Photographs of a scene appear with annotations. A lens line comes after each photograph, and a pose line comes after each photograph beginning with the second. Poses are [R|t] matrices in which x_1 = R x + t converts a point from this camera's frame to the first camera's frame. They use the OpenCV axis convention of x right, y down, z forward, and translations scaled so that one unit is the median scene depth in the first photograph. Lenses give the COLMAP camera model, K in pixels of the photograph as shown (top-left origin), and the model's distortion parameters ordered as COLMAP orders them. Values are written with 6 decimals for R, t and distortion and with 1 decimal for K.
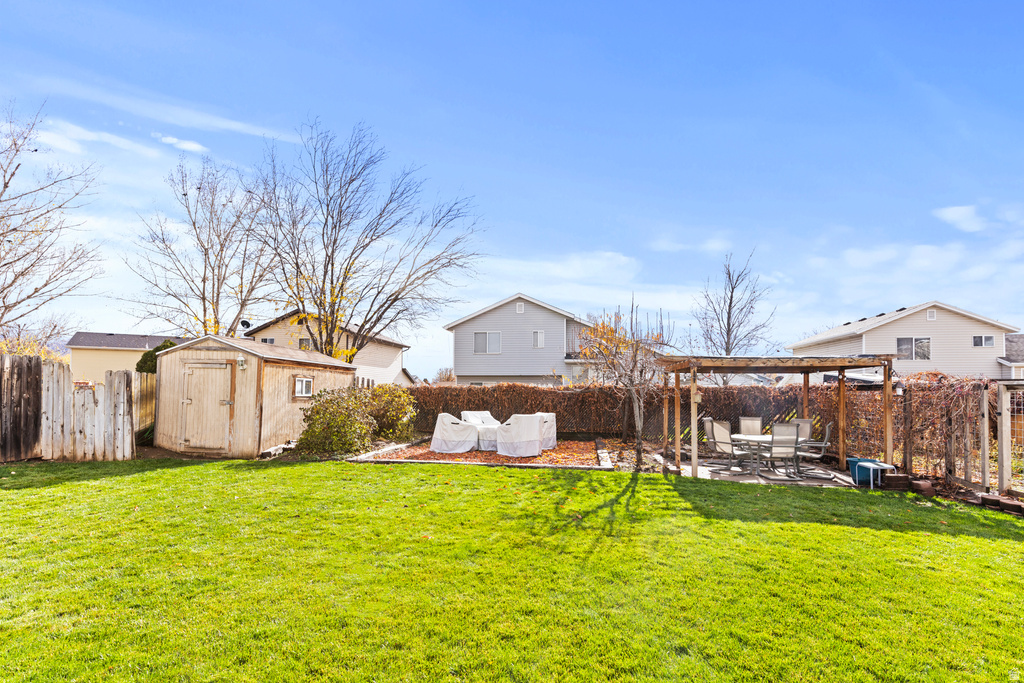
lens RADIAL K [[463.3, 0, 522.3], [0, 463.3, 379.5], [0, 0, 1]] dist [0.006715, 0.000996]
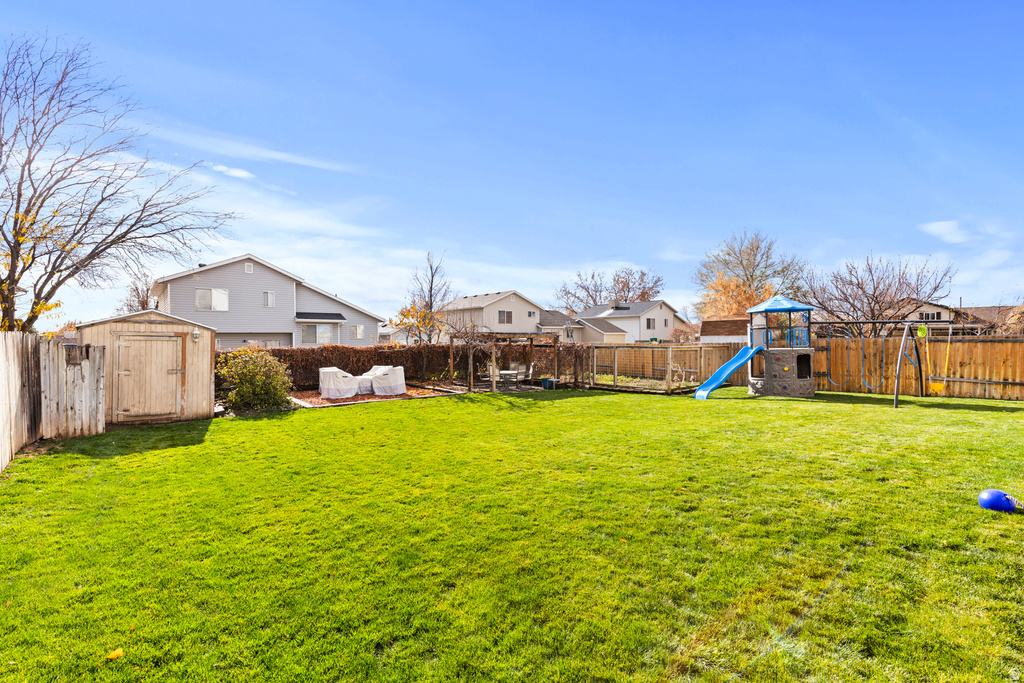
lens RADIAL K [[463.3, 0, 505.6], [0, 463.3, 334.8], [0, 0, 1]] dist [0.006715, 0.000996]
pose [[0.674384, -0.003981, 0.738370, -0.919726], [-0.011054, 0.999819, 0.015486, -0.062983], [-0.738298, -0.018605, 0.674218, -0.320452]]
